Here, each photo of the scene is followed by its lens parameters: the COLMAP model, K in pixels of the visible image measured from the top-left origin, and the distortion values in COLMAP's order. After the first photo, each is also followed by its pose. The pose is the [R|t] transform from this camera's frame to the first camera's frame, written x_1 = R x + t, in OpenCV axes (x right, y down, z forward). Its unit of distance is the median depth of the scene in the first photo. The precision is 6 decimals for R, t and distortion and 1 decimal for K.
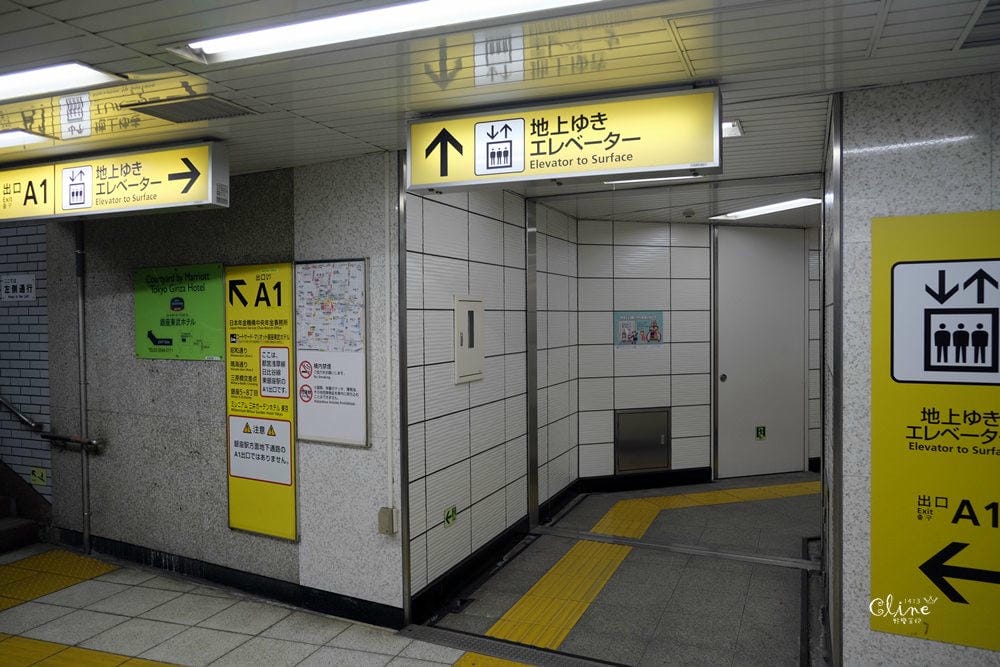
lens RADIAL K [[778.0, 0, 494.3], [0, 778.0, 336.0], [0, 0, 1]] dist [-0.041494, 0.023773]
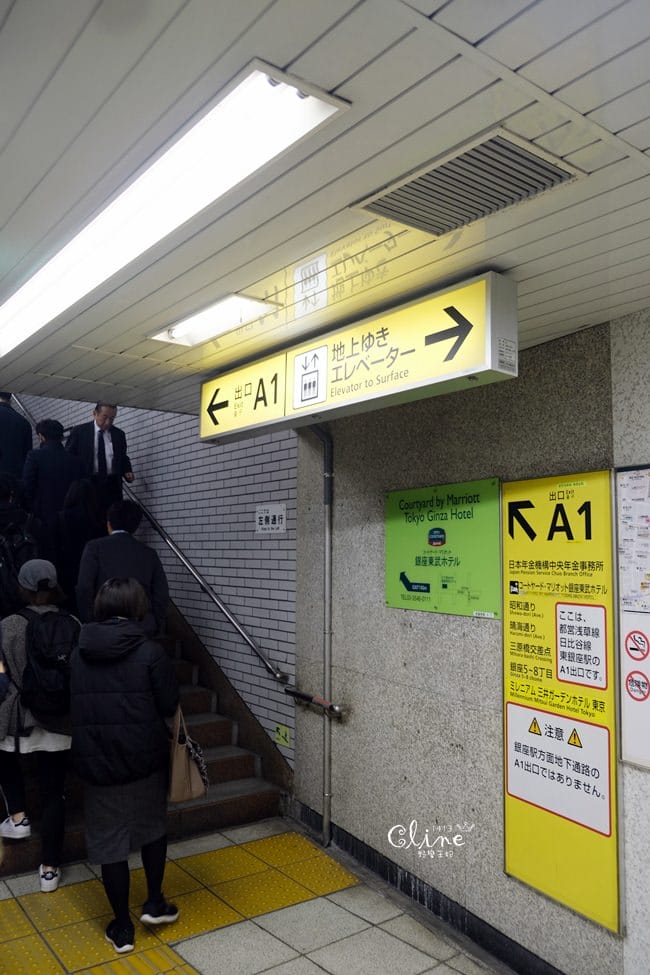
lens RADIAL K [[758.6, 0, 321.1], [0, 758.6, 485.7], [0, 0, 1]] dist [-0.041494, 0.023773]
pose [[0.857600, -0.031585, -0.513347, -0.139650], [-0.027274, 0.993915, -0.106717, -0.010155], [0.513594, 0.105522, 0.851520, 0.340860]]
